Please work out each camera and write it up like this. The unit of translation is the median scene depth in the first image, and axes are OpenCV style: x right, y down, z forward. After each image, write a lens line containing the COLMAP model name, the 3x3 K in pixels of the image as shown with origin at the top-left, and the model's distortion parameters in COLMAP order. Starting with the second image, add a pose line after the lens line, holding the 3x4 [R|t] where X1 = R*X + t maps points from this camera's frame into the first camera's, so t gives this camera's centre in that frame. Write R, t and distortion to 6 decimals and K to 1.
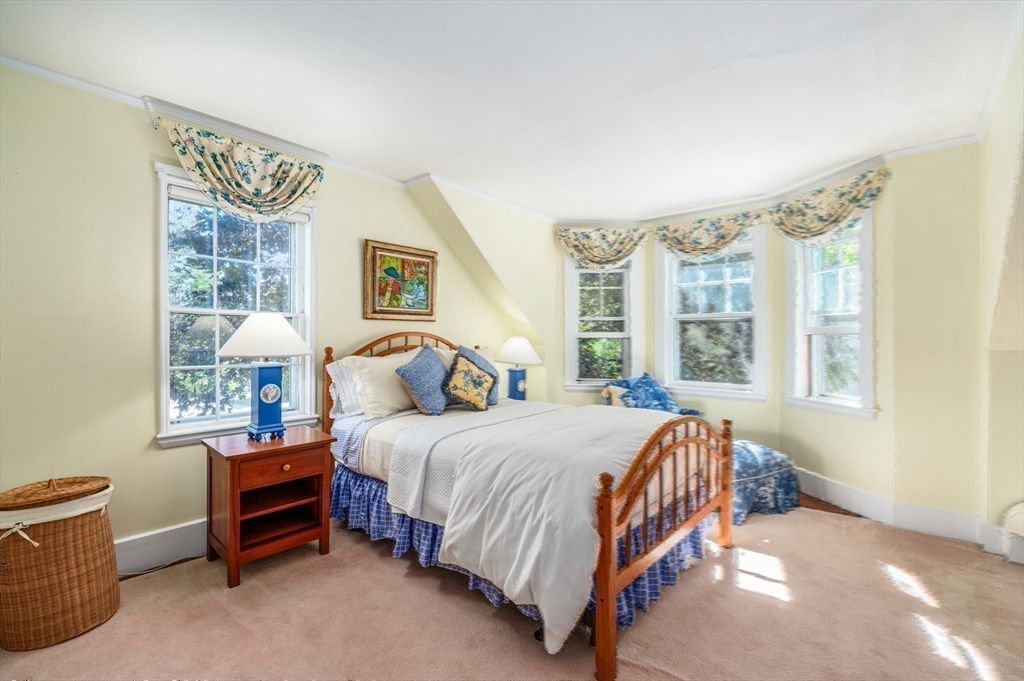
lens RADIAL K [[462.9, 0, 515.5], [0, 462.9, 344.7], [0, 0, 1]] dist [-0.001426, -0.000293]
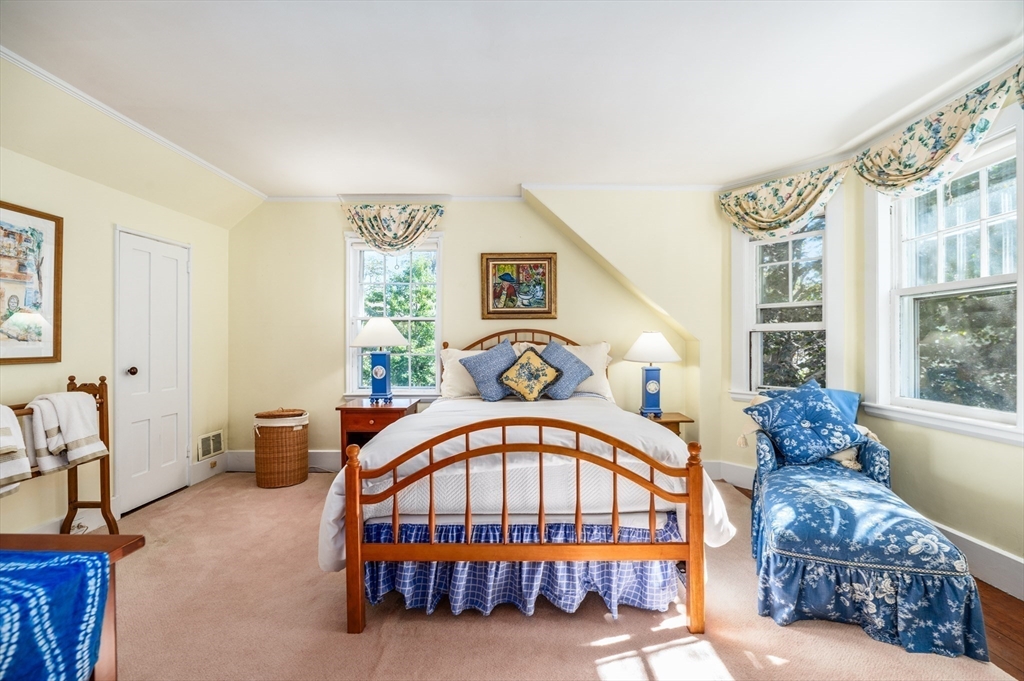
lens RADIAL K [[462.9, 0, 515.5], [0, 462.9, 344.7], [0, 0, 1]] dist [-0.001426, -0.000293]
pose [[0.635515, -0.003084, -0.772083, 0.645495], [-0.004027, 0.999965, -0.007309, 0.019266], [0.772078, 0.007754, 0.635480, 0.288473]]
